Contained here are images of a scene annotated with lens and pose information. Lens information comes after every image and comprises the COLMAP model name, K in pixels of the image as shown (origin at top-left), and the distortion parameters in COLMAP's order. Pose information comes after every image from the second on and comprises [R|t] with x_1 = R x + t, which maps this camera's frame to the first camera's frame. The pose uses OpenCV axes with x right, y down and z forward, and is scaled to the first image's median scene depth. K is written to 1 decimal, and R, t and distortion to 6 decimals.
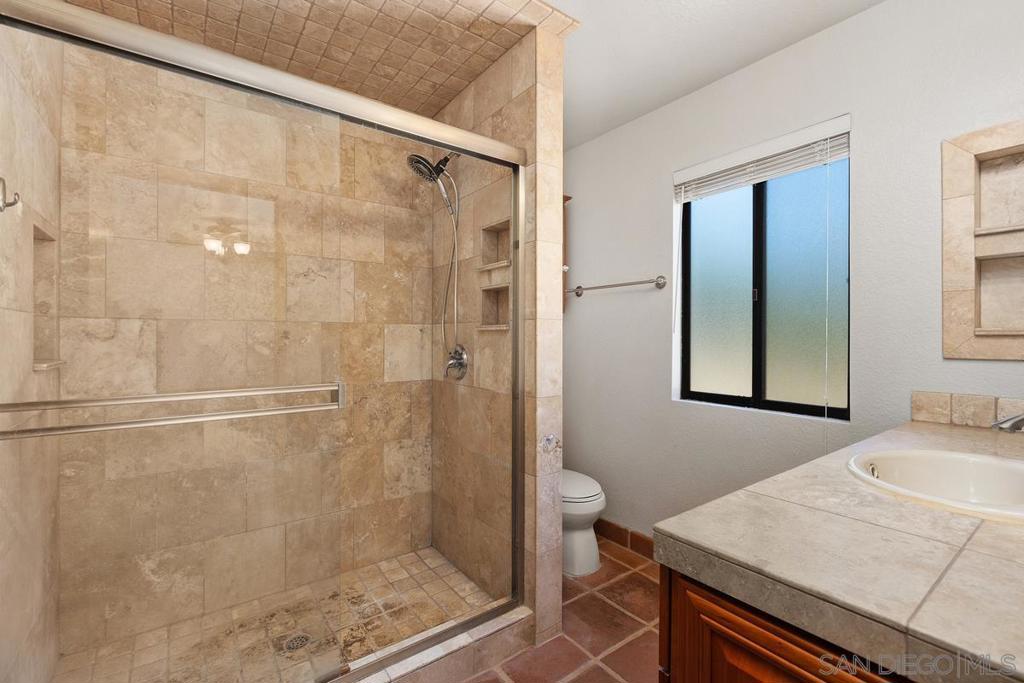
lens RADIAL K [[452.6, 0, 513.7], [0, 452.6, 334.4], [0, 0, 1]] dist [-0.000512, 0.000080]
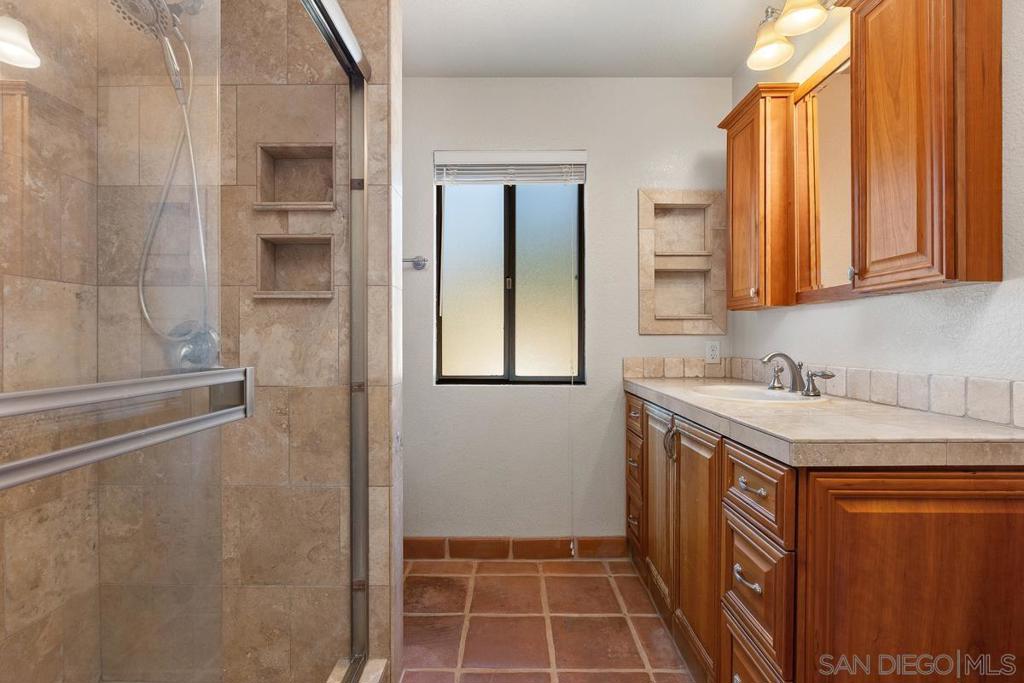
lens RADIAL K [[478.8, 0, 512.0], [0, 478.8, 341.5], [0, 0, 1]] dist [-0.002918, 0.000005]
pose [[0.592950, -0.003697, 0.805231, -0.425335], [-0.002180, 0.999978, 0.006196, 0.049461], [-0.805237, -0.005429, 0.592929, 0.291034]]
